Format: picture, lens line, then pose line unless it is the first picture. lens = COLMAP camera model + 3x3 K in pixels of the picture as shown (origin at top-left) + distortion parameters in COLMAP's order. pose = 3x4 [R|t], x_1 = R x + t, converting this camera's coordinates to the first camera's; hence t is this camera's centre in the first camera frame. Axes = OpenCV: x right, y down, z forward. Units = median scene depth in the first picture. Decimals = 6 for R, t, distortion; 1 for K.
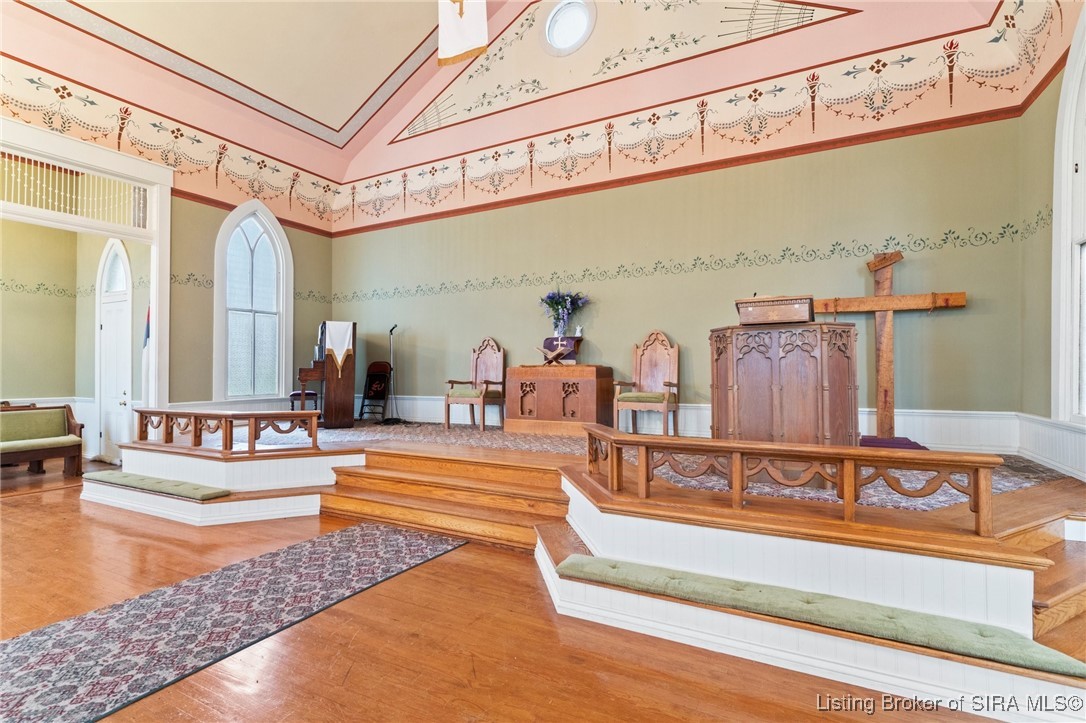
lens RADIAL K [[515.7, 0, 540.8], [0, 515.7, 366.0], [0, 0, 1]] dist [0.005713, -0.000480]
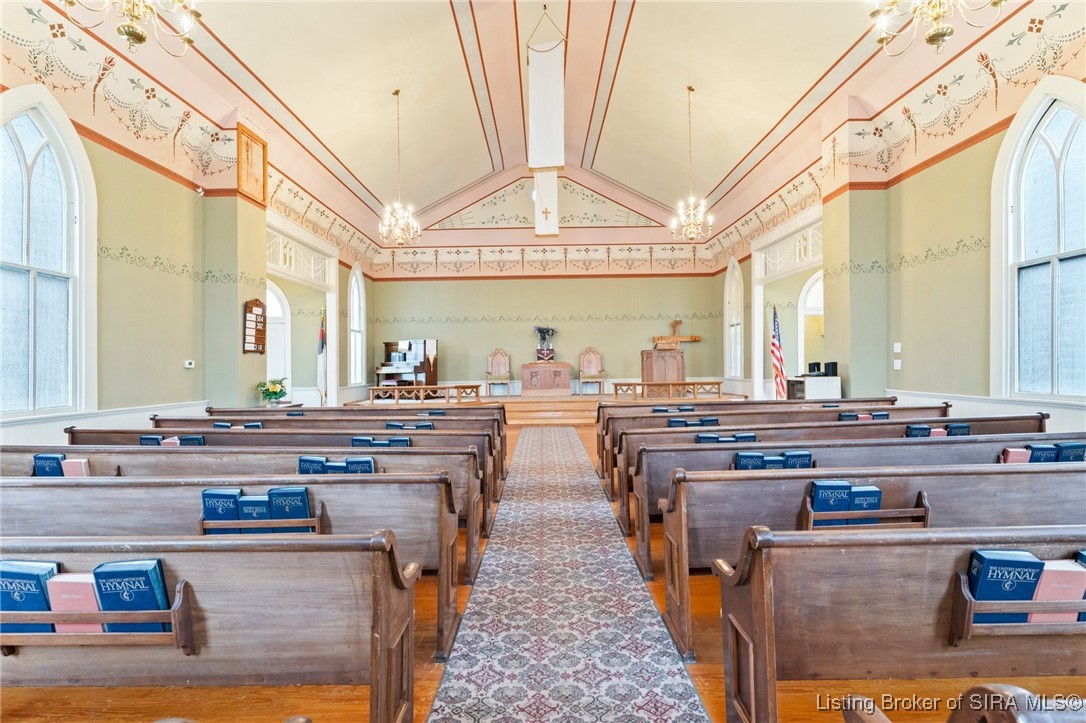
lens RADIAL K [[515.7, 0, 542.8], [0, 515.7, 359.4], [0, 0, 1]] dist [0.005713, -0.000480]
pose [[0.882824, -0.006946, 0.469653, -0.870887], [0.010457, 0.999933, -0.004867, -0.004871], [-0.469588, 0.009208, 0.882837, -0.750674]]
